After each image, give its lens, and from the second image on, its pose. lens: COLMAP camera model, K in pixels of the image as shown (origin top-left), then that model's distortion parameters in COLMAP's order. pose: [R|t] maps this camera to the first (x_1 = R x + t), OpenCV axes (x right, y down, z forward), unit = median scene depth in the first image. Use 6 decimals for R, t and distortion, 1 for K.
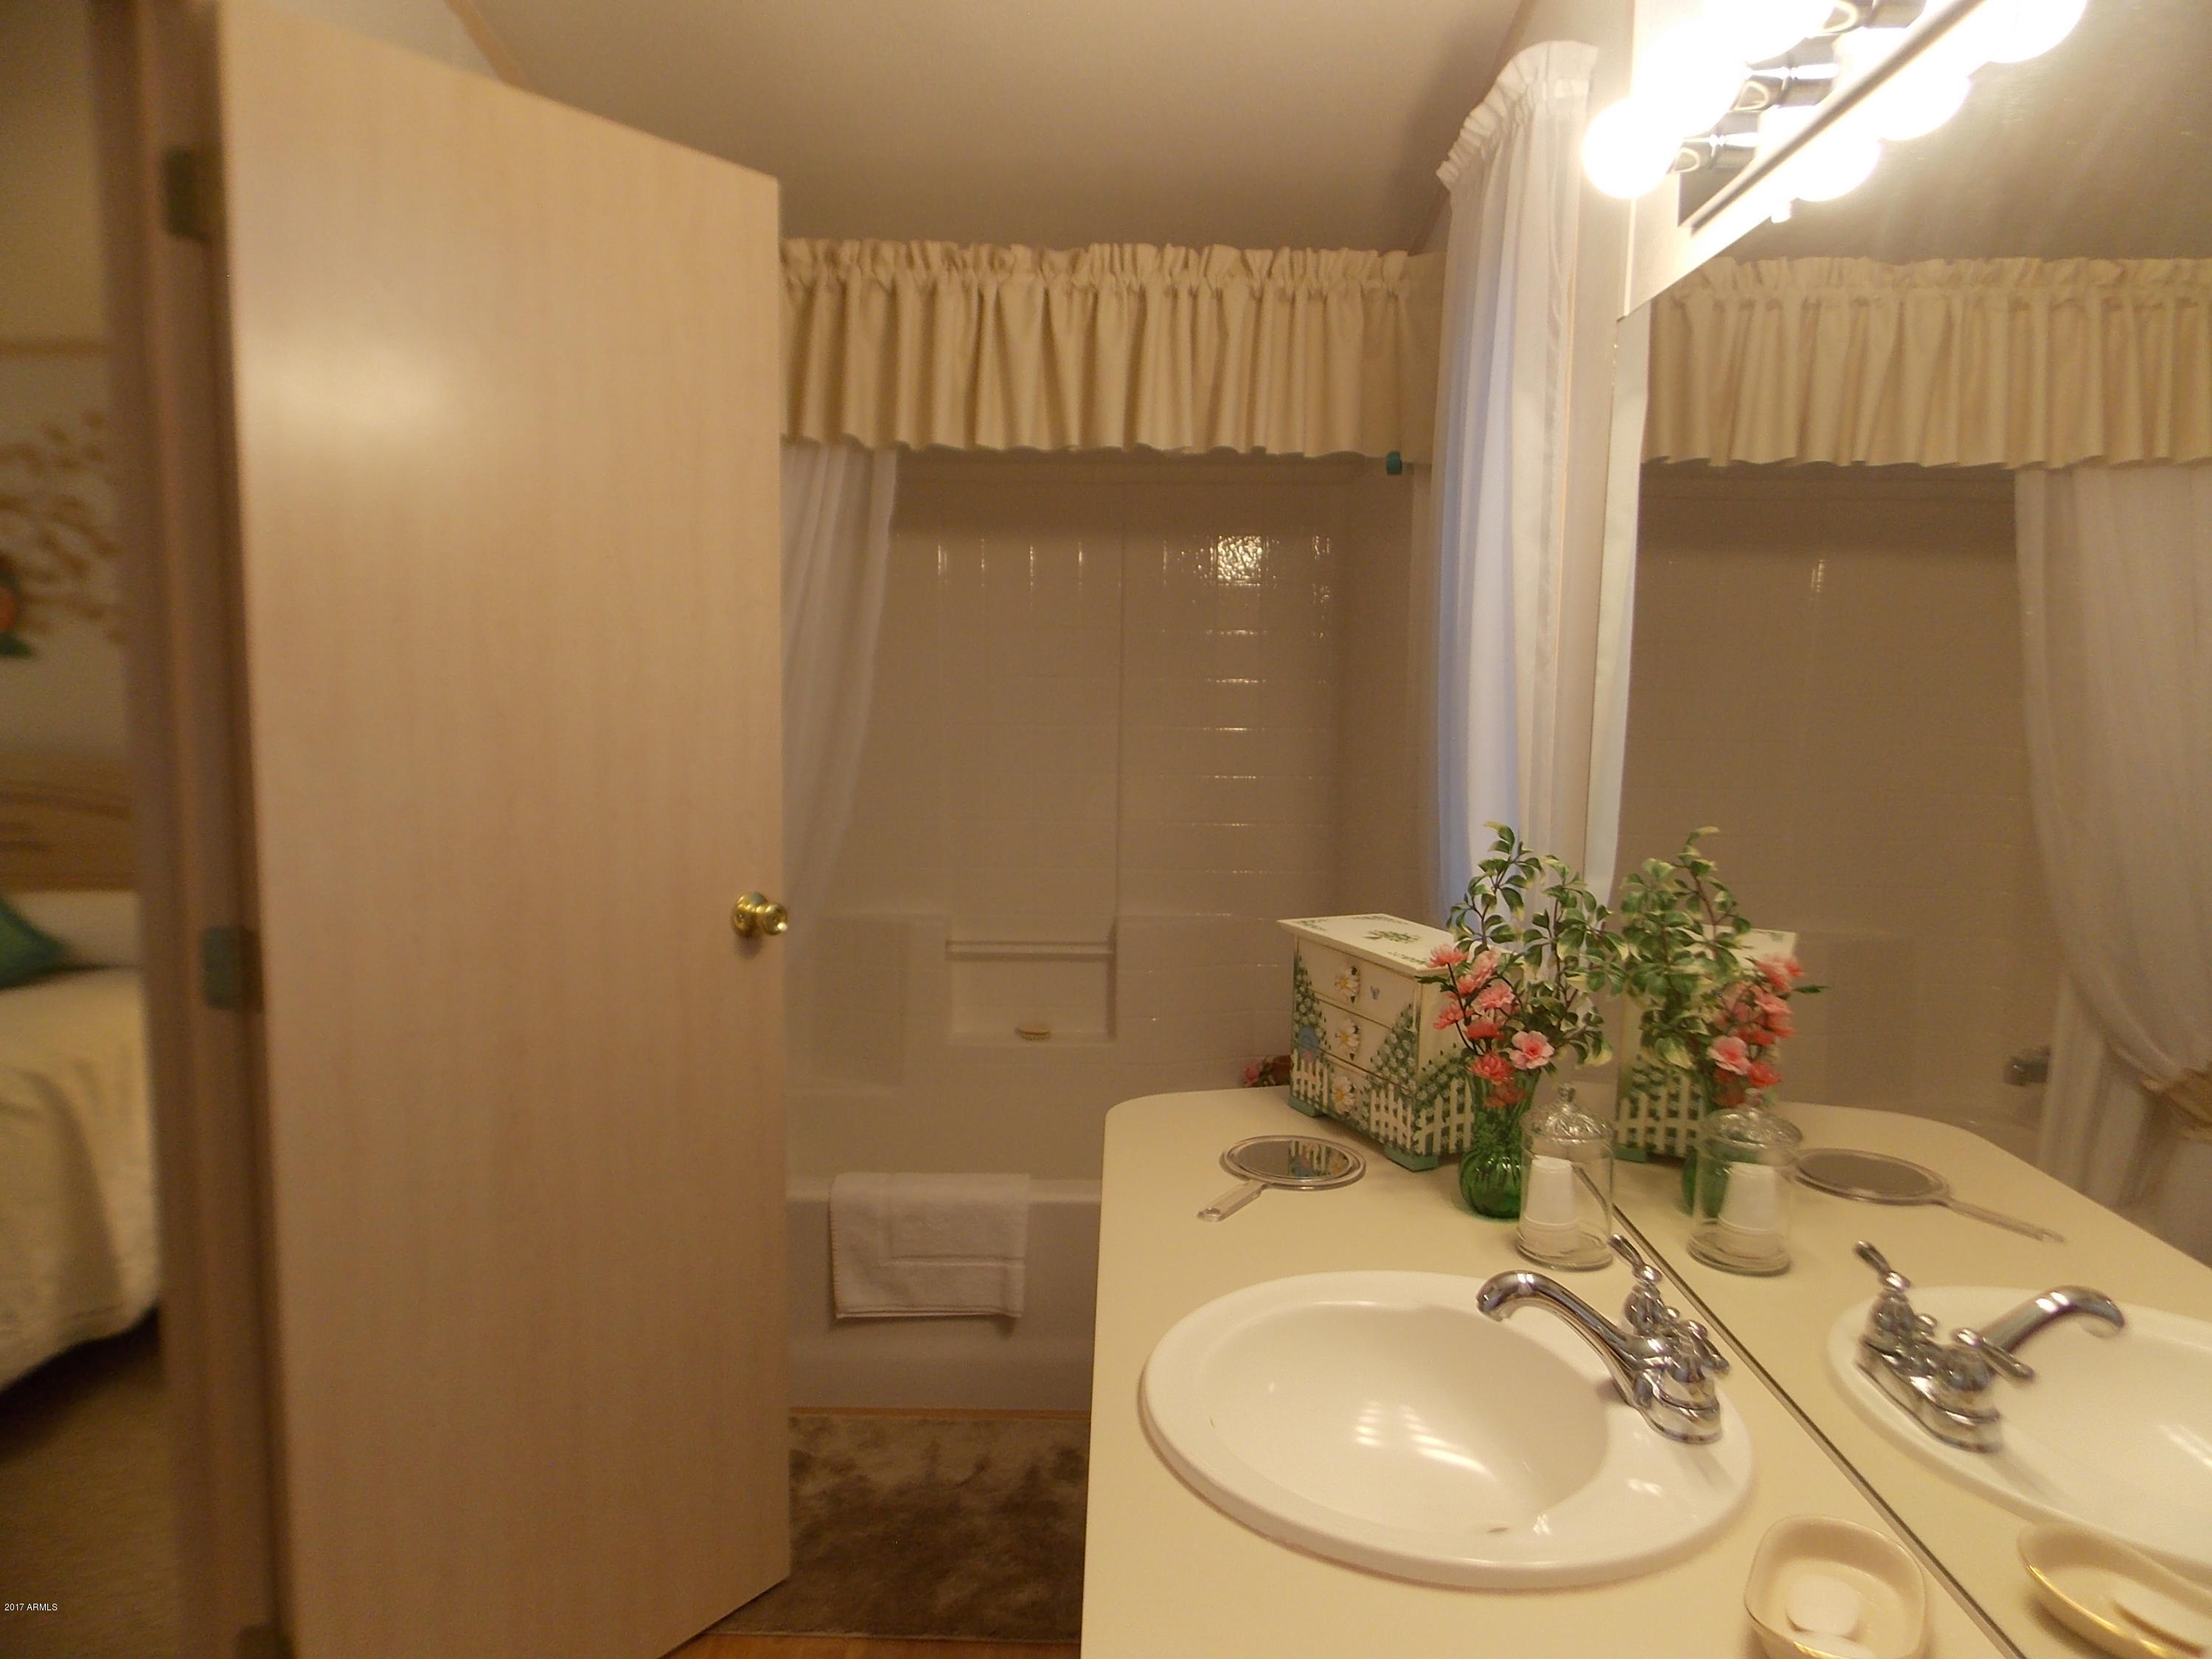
lens RADIAL K [[1469.0, 0, 1094.2], [0, 1469.0, 811.8], [0, 0, 1]] dist [0.009982, 0.002031]
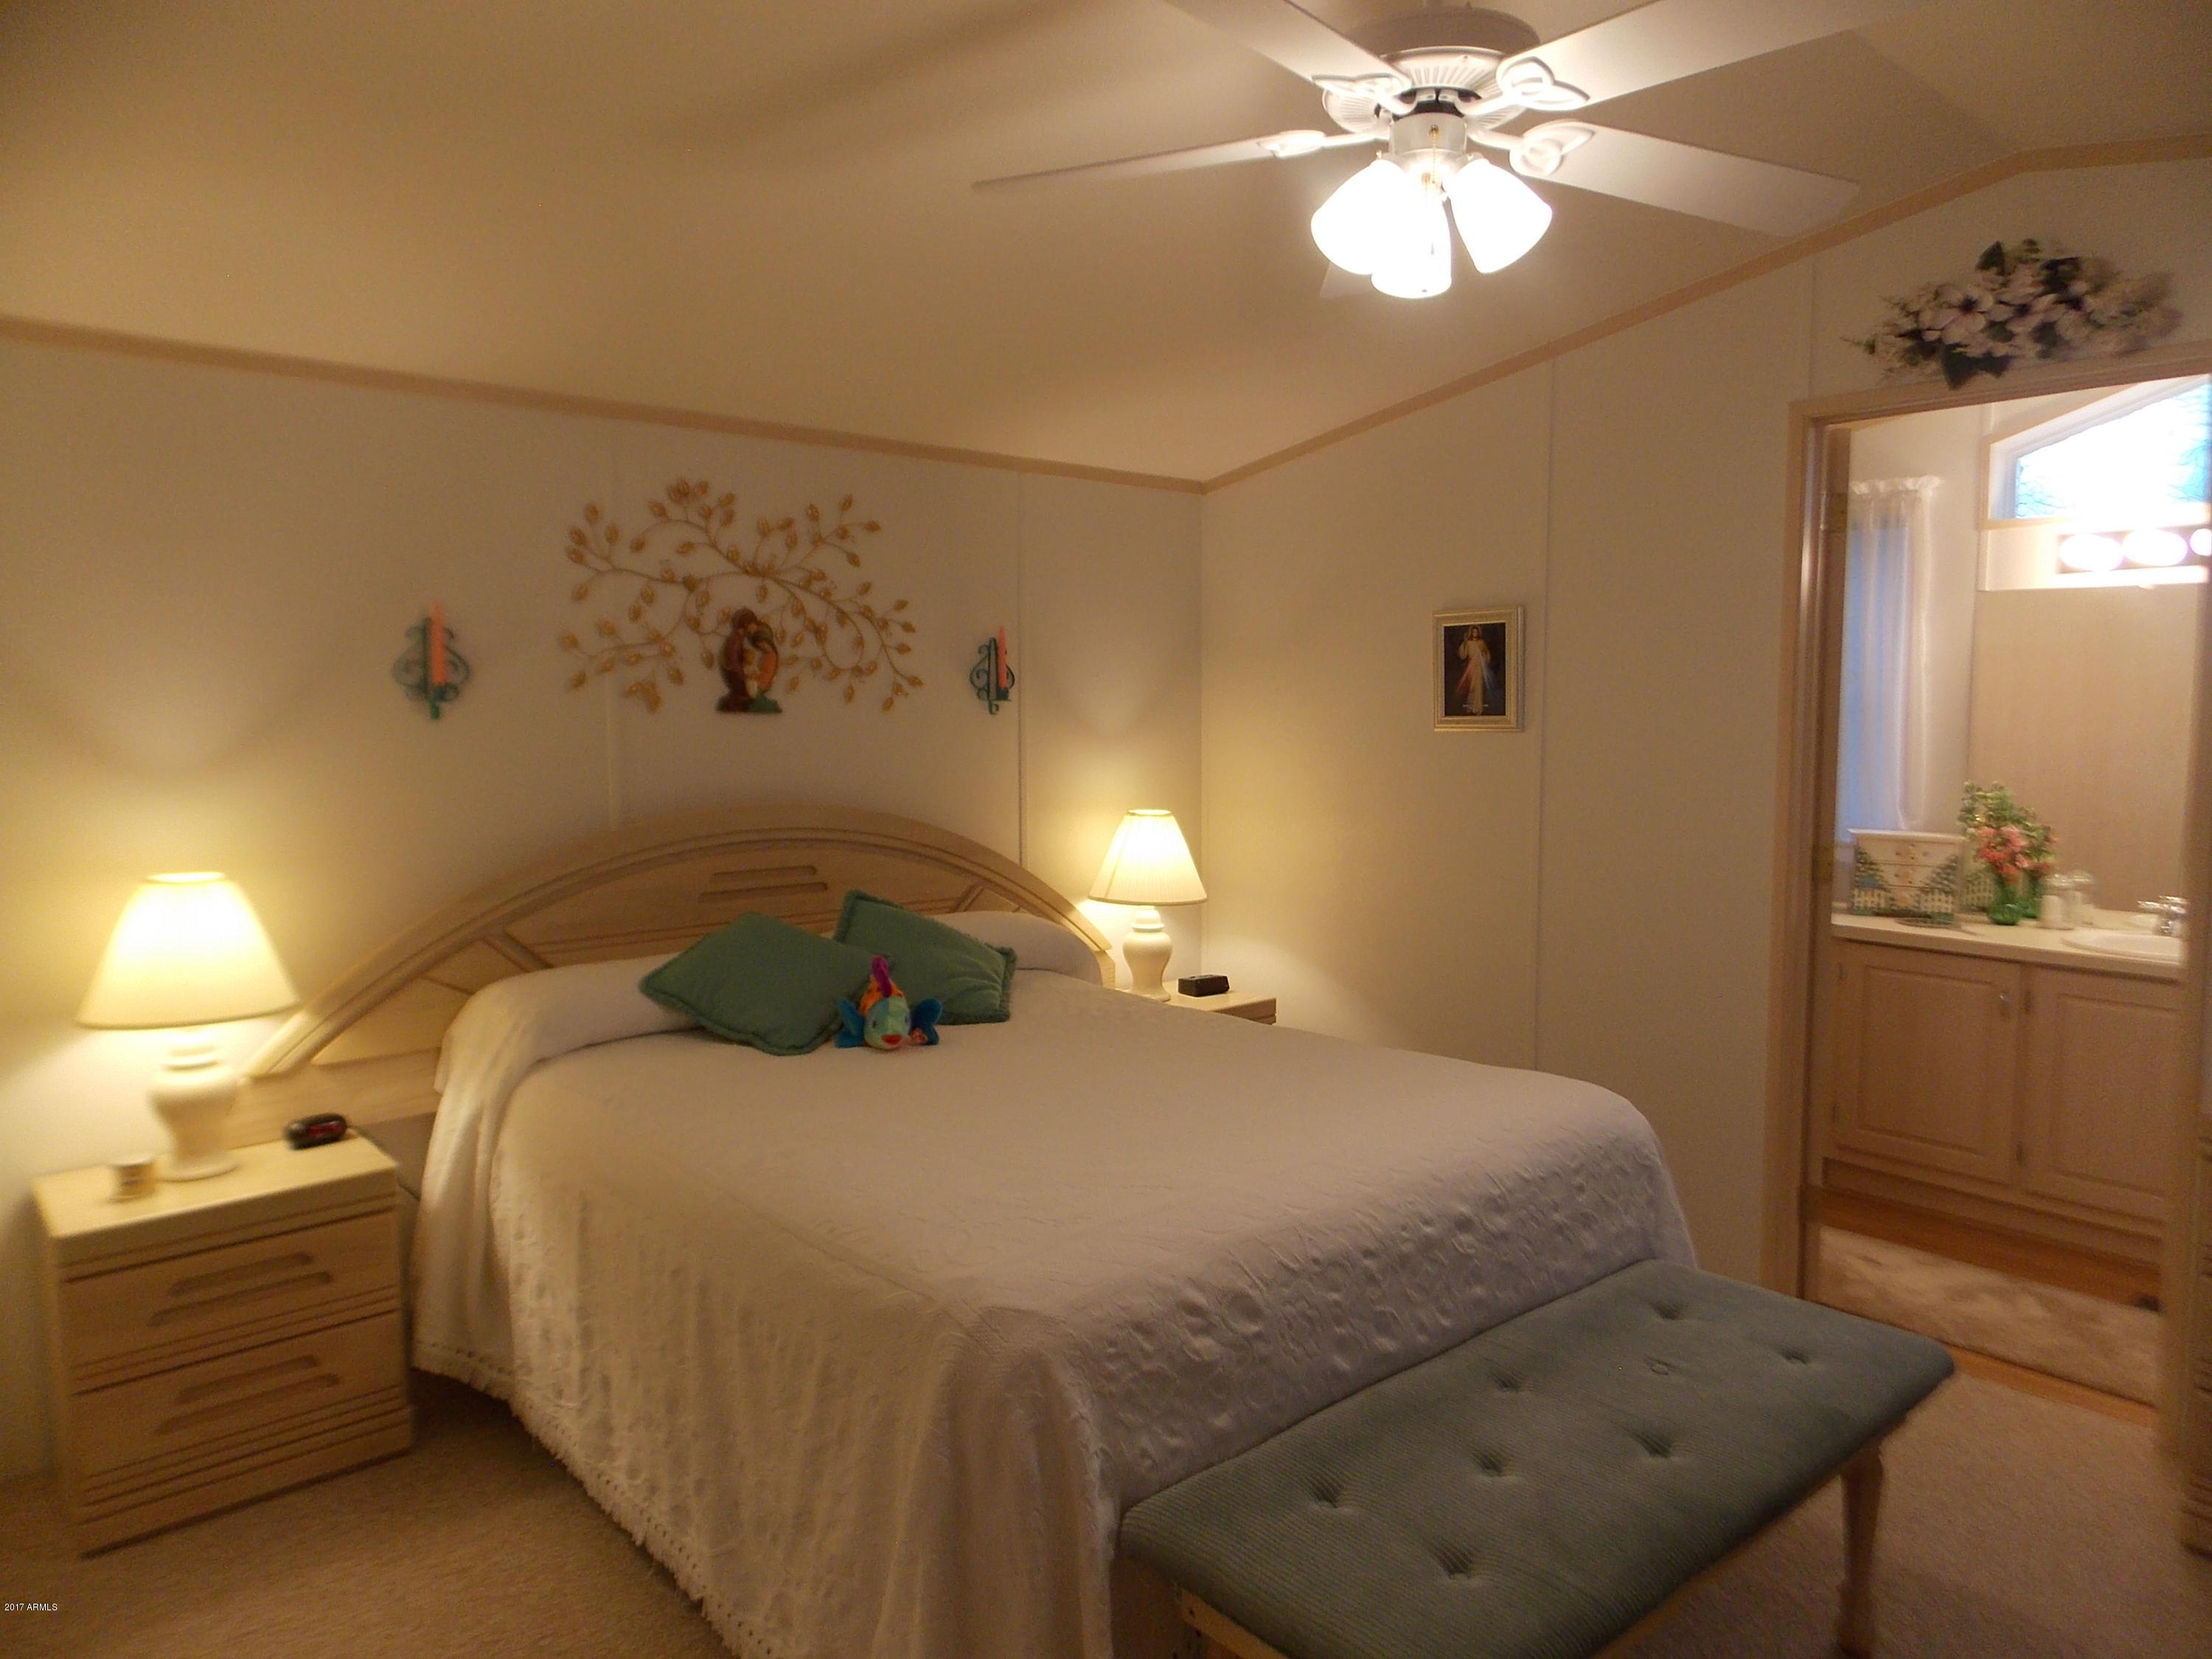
lens RADIAL K [[1469.0, 0, 1094.2], [0, 1469.0, 811.8], [0, 0, 1]] dist [0.009982, 0.002031]
pose [[0.745731, -0.049638, 0.664396, -1.285183], [0.062874, 0.998013, 0.003991, -0.022571], [-0.663274, 0.038797, 0.747370, 0.042900]]
